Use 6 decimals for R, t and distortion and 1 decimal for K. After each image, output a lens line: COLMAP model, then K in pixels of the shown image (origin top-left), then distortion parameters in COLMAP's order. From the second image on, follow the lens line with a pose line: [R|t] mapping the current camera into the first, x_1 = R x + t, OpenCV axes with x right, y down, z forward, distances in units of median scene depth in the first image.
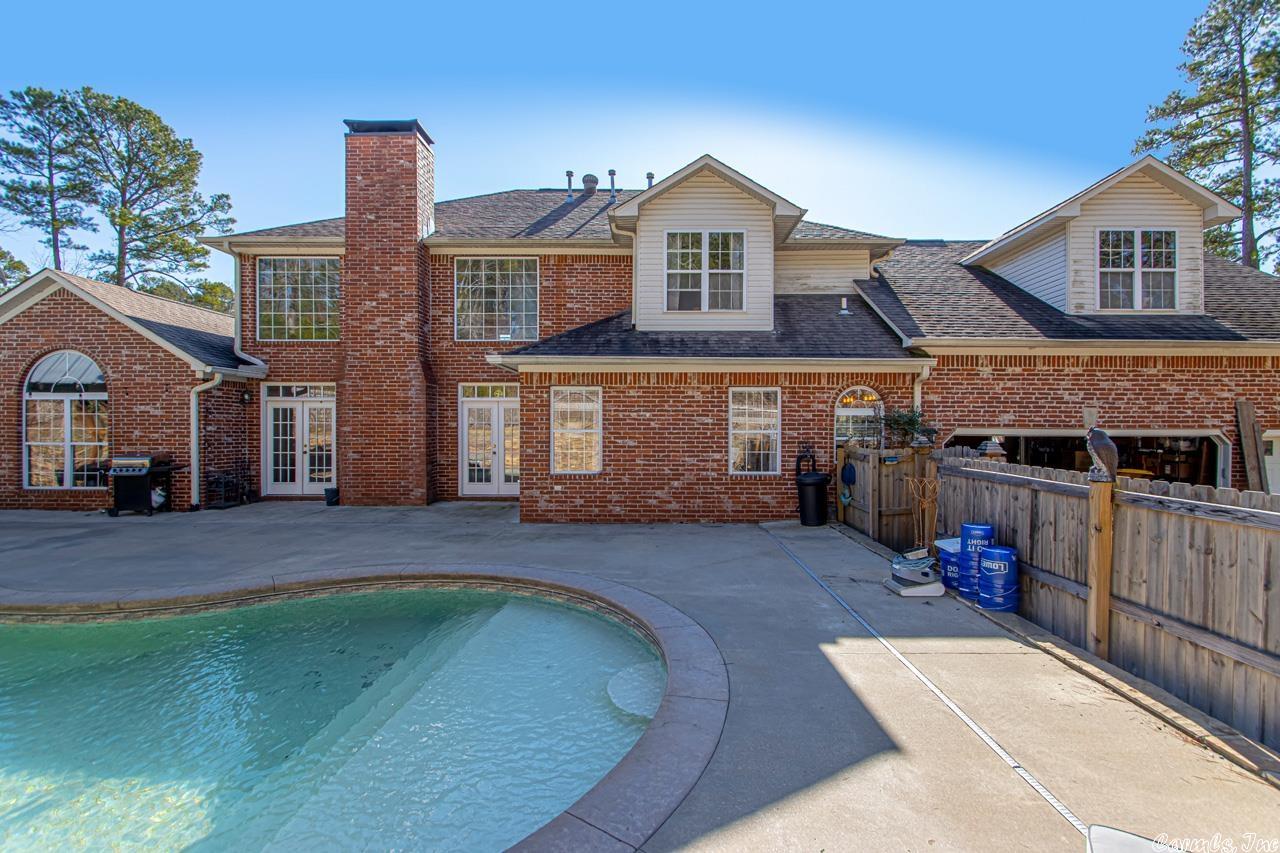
lens RADIAL K [[596.3, 0, 651.3], [0, 596.3, 430.2], [0, 0, 1]] dist [0.016634, -0.015790]
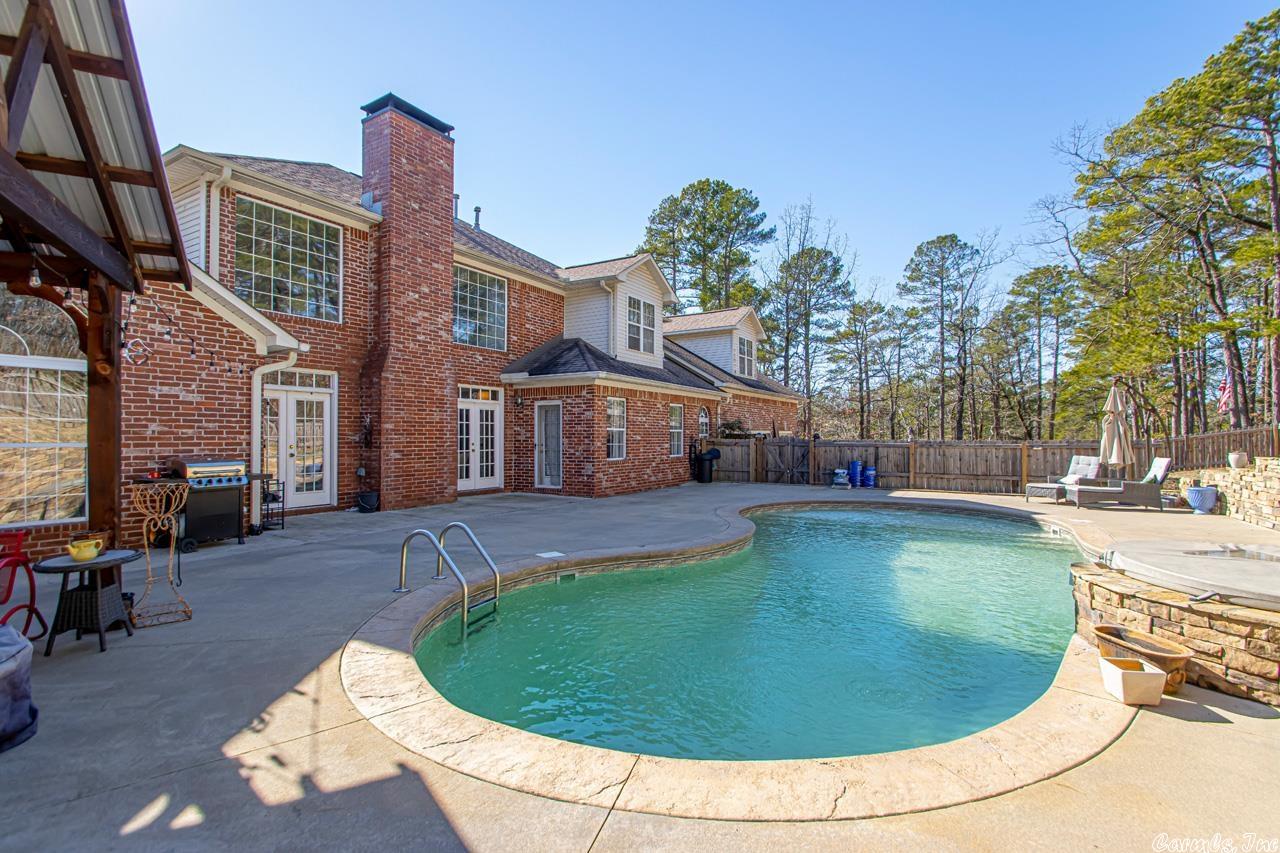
lens RADIAL K [[596.3, 0, 651.3], [0, 596.3, 430.2], [0, 0, 1]] dist [0.016634, -0.015790]
pose [[0.503260, 0.008665, 0.864092, -1.128975], [0.007861, 0.999862, -0.014605, 0.021306], [-0.864099, 0.014142, 0.503123, 0.199391]]
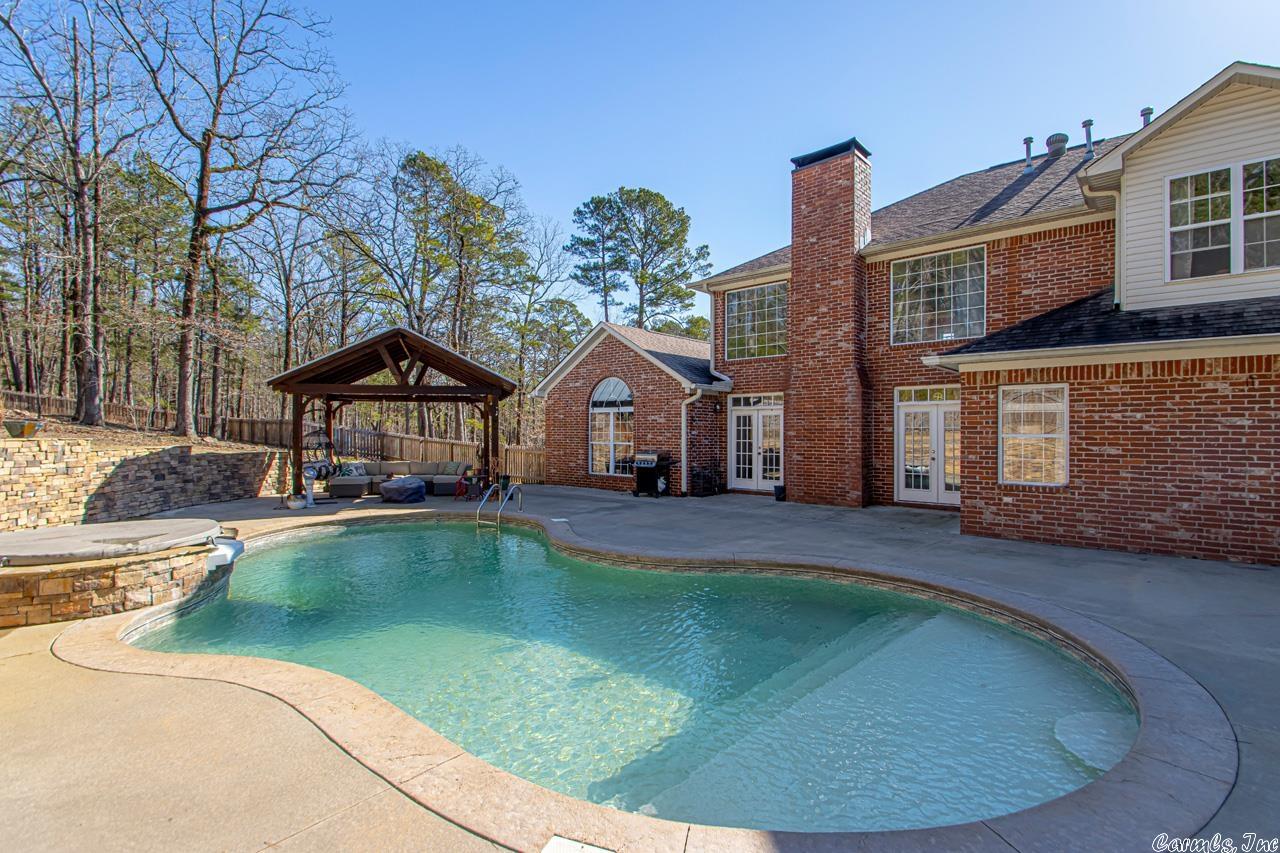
lens RADIAL K [[599.2, 0, 646.5], [0, 599.2, 426.5], [0, 0, 1]] dist [0.016760, -0.016378]
pose [[0.754558, -0.005280, -0.656212, 0.021969], [-0.006284, 0.999864, -0.015271, 0.004182], [0.656203, 0.015646, 0.754422, -0.024007]]
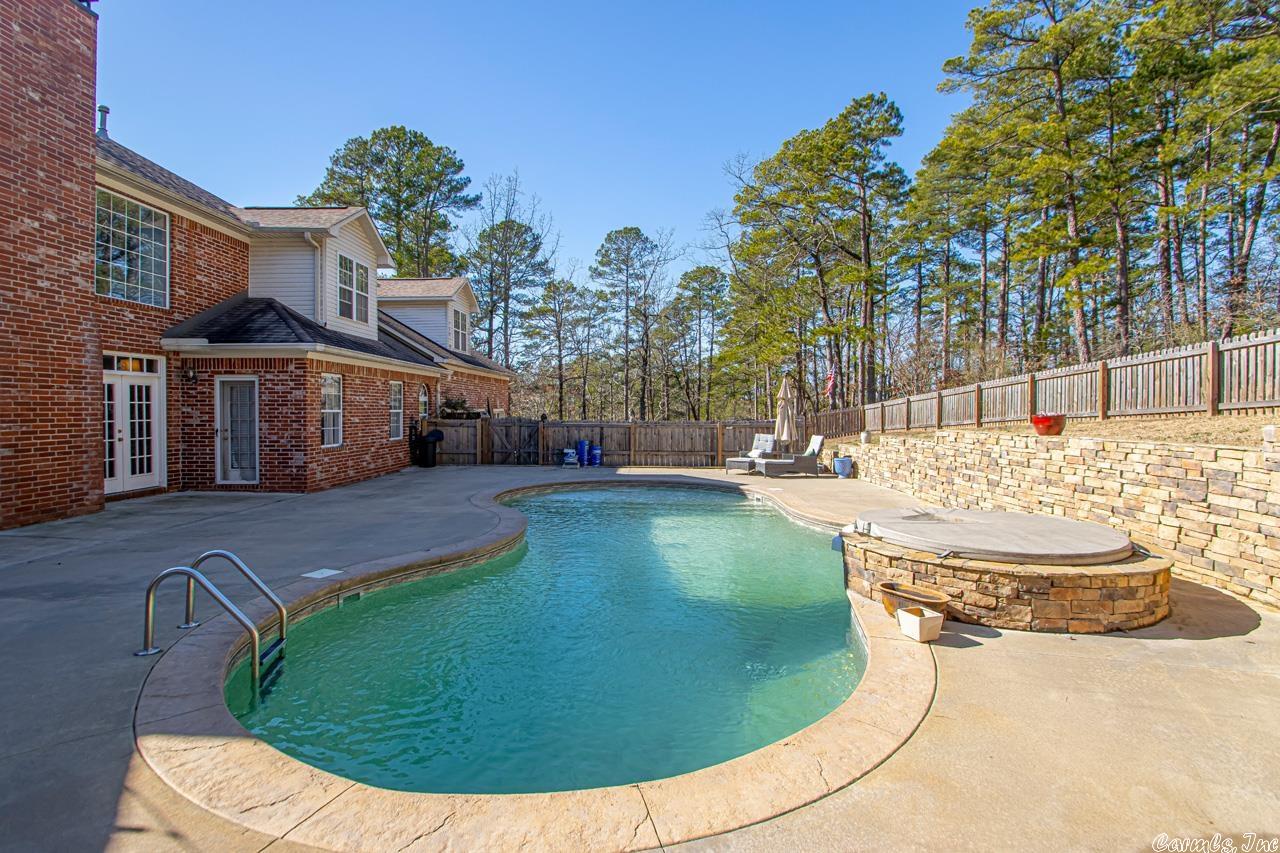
lens RADIAL K [[611.0, 0, 633.8], [0, 611.0, 417.9], [0, 0, 1]] dist [0.014692, -0.013268]
pose [[0.034690, -0.014811, 0.999288, -1.161754], [0.005734, 0.999877, 0.014621, 0.000525], [-0.999382, 0.005222, 0.034770, 0.310118]]
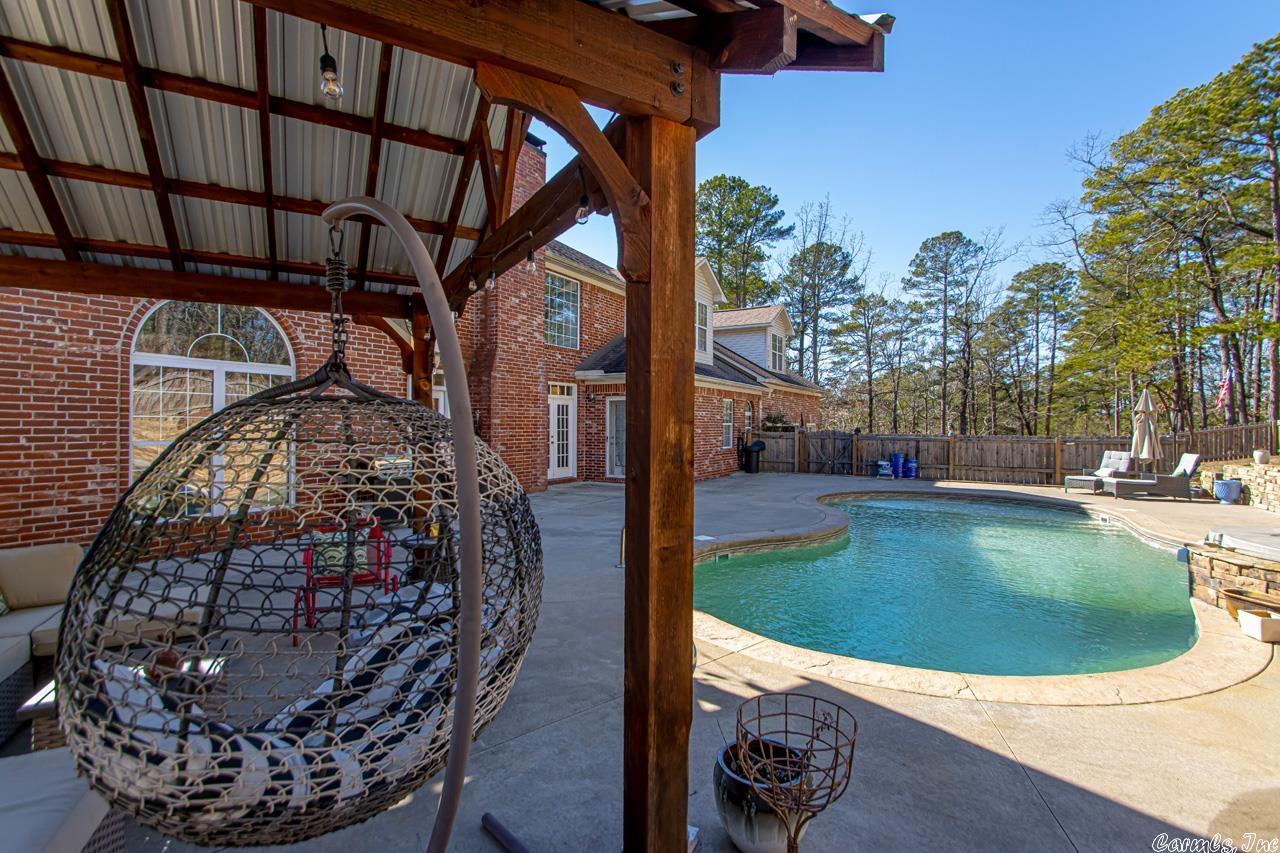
lens RADIAL K [[599.2, 0, 646.5], [0, 599.2, 426.5], [0, 0, 1]] dist [0.016760, -0.016378]
pose [[0.484026, -0.001604, 0.875052, -1.302042], [0.001536, 0.999998, 0.000984, 0.006269], [-0.875052, 0.000868, 0.484028, 0.307849]]
